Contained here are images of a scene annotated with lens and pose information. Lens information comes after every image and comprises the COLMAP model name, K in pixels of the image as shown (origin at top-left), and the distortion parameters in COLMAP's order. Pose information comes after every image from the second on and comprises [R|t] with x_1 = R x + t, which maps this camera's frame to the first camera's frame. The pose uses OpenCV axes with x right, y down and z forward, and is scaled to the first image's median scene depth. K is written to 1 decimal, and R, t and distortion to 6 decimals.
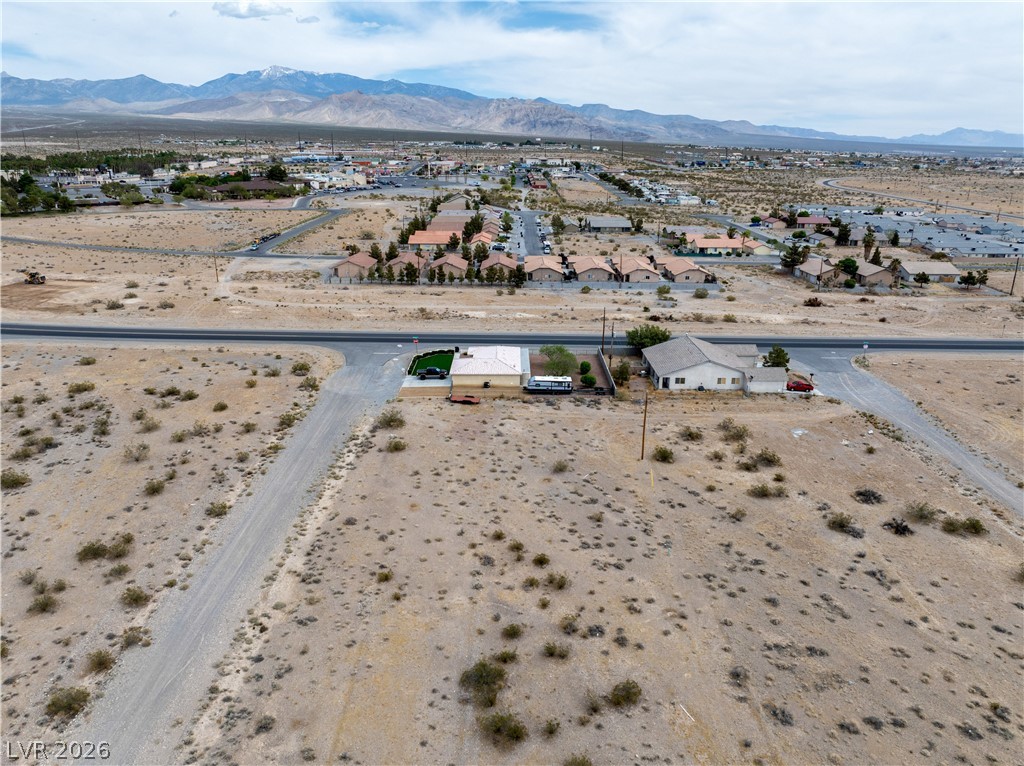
lens RADIAL K [[718.0, 0, 512.0], [0, 718.0, 383.0], [0, 0, 1]] dist [-0.038606, 0.004946]
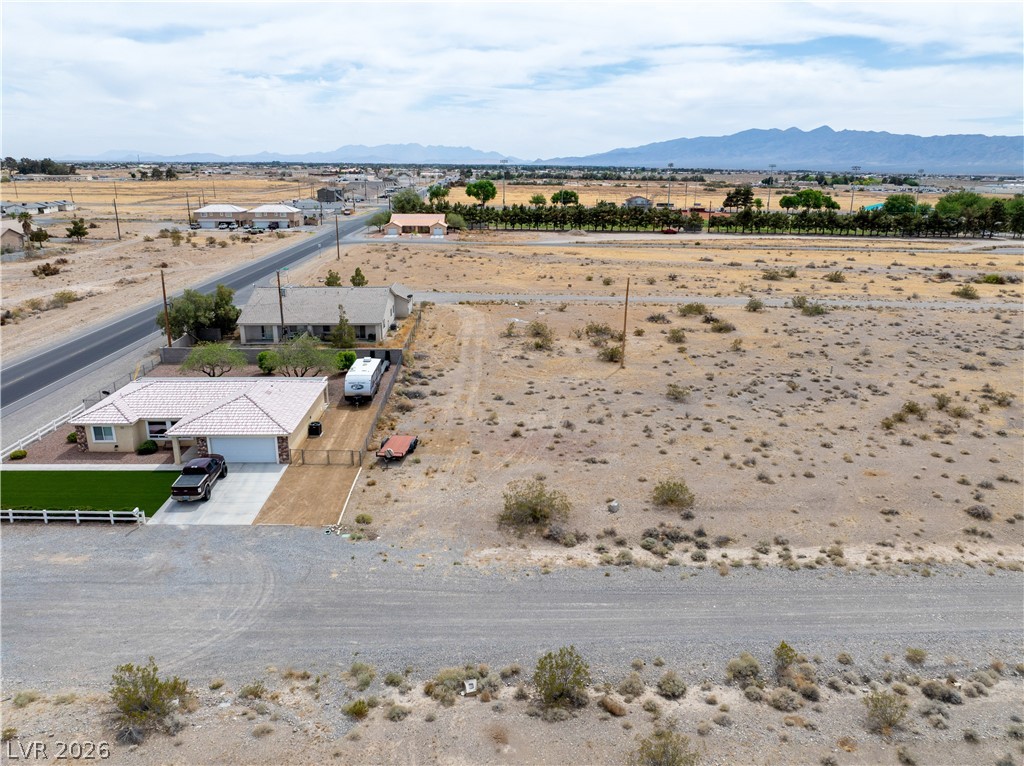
lens RADIAL K [[733.7, 0, 514.1], [0, 733.7, 329.6], [0, 0, 1]] dist [-0.037071, -0.003583]
pose [[-0.037287, -0.233009, 0.971760, -0.501062], [0.301040, 0.924642, 0.233262, -0.131819], [-0.952882, 0.301236, 0.035668, 0.869990]]
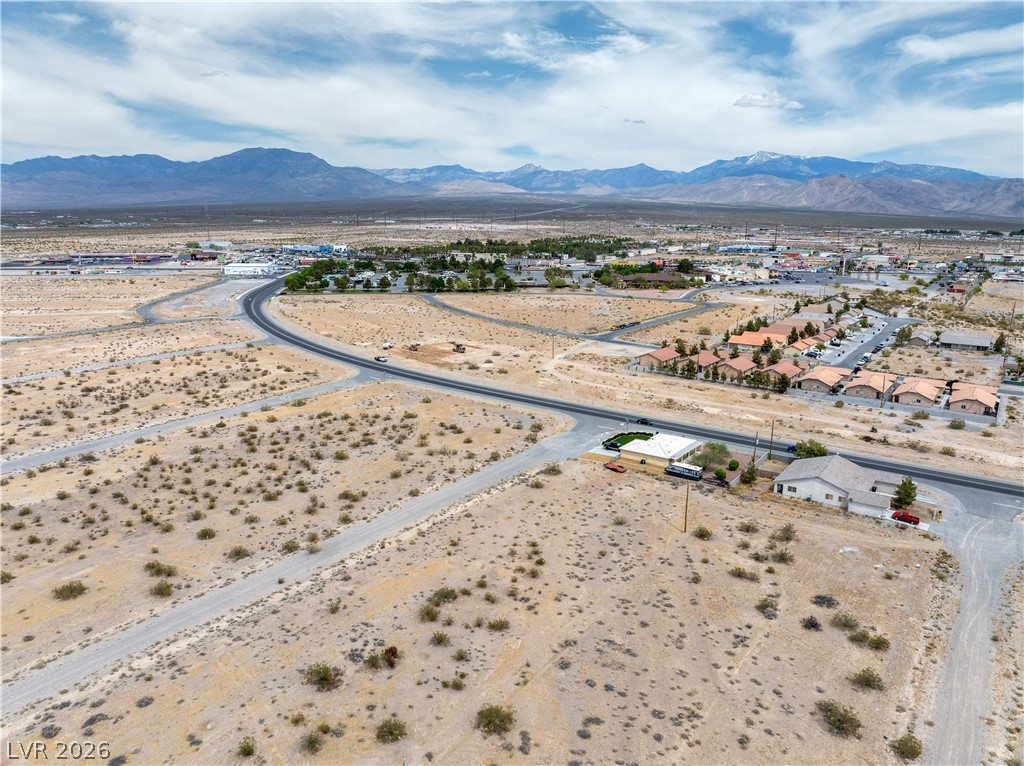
lens RADIAL K [[714.7, 0, 512.0], [0, 714.7, 383.0], [0, 0, 1]] dist [-0.005270, -0.067155]
pose [[0.811934, 0.127490, -0.569658, 0.515305], [-0.186868, 0.981273, -0.046733, -0.033910], [0.553032, 0.144394, 0.820552, -0.238908]]
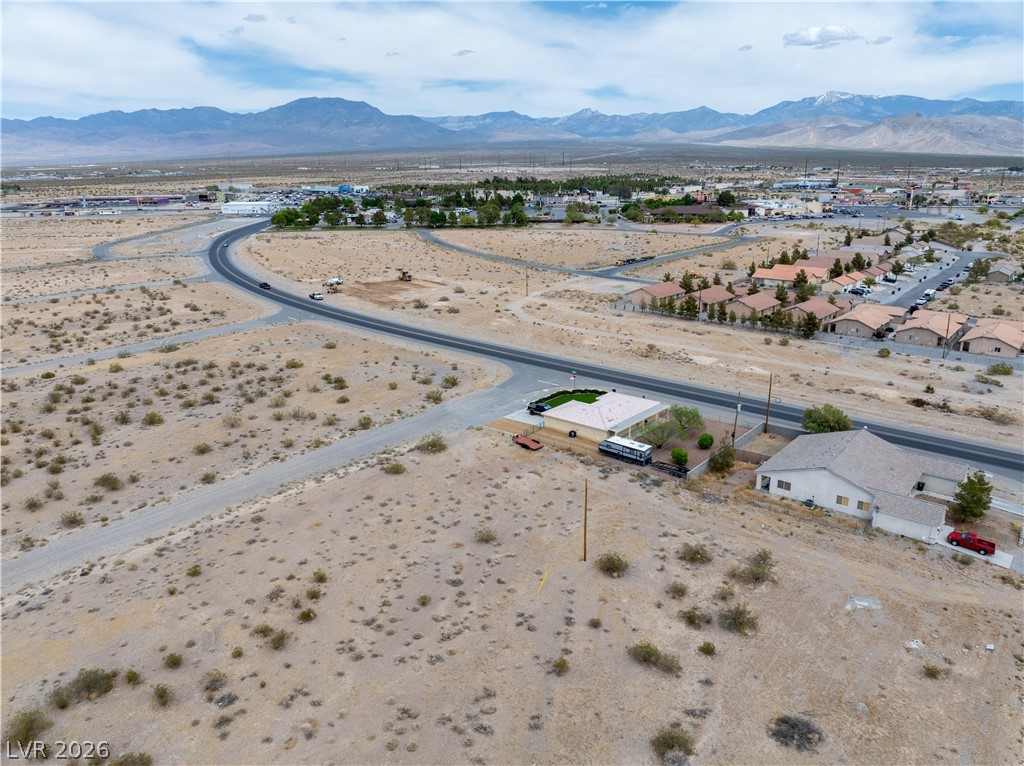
lens RADIAL K [[718.0, 0, 512.0], [0, 718.0, 383.0], [0, 0, 1]] dist [-0.038606, 0.004946]
pose [[0.765850, 0.172210, -0.619530, 0.465610], [-0.192875, 0.980629, 0.034156, -0.078229], [0.613411, 0.093333, 0.784229, 0.253254]]
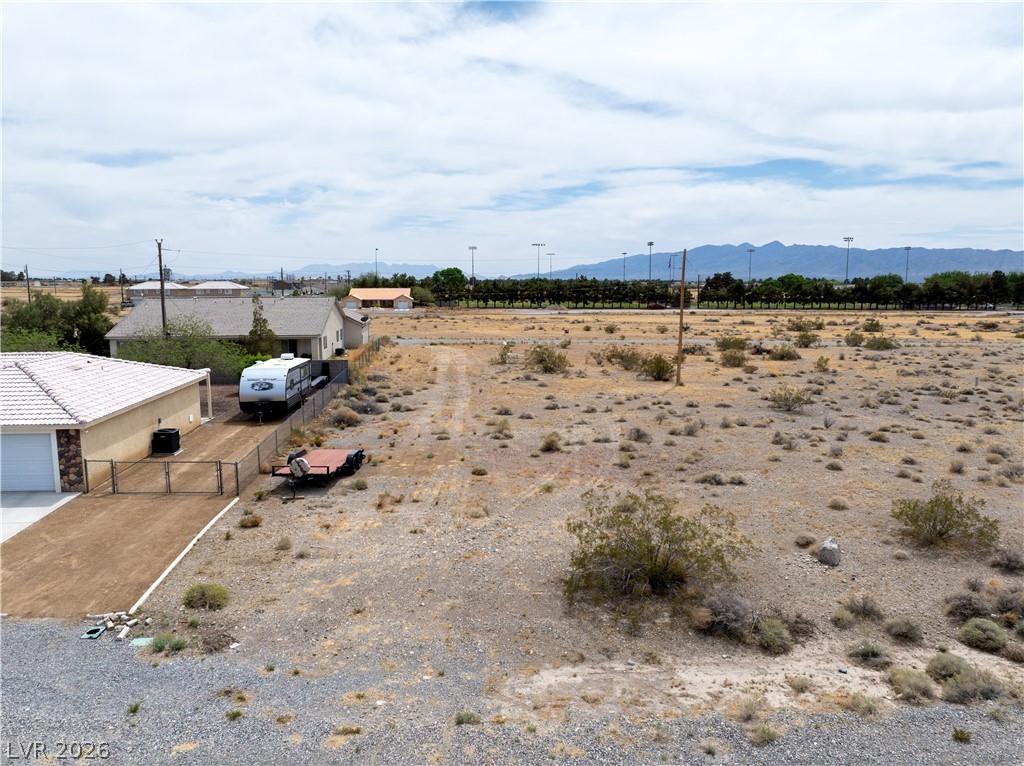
lens RADIAL K [[733.7, 0, 514.1], [0, 733.7, 329.6], [0, 0, 1]] dist [-0.037071, -0.003583]
pose [[-0.087095, -0.077657, 0.993169, -0.294386], [0.308478, 0.945853, 0.101009, -0.021239], [-0.947236, 0.315168, -0.058423, 0.922326]]
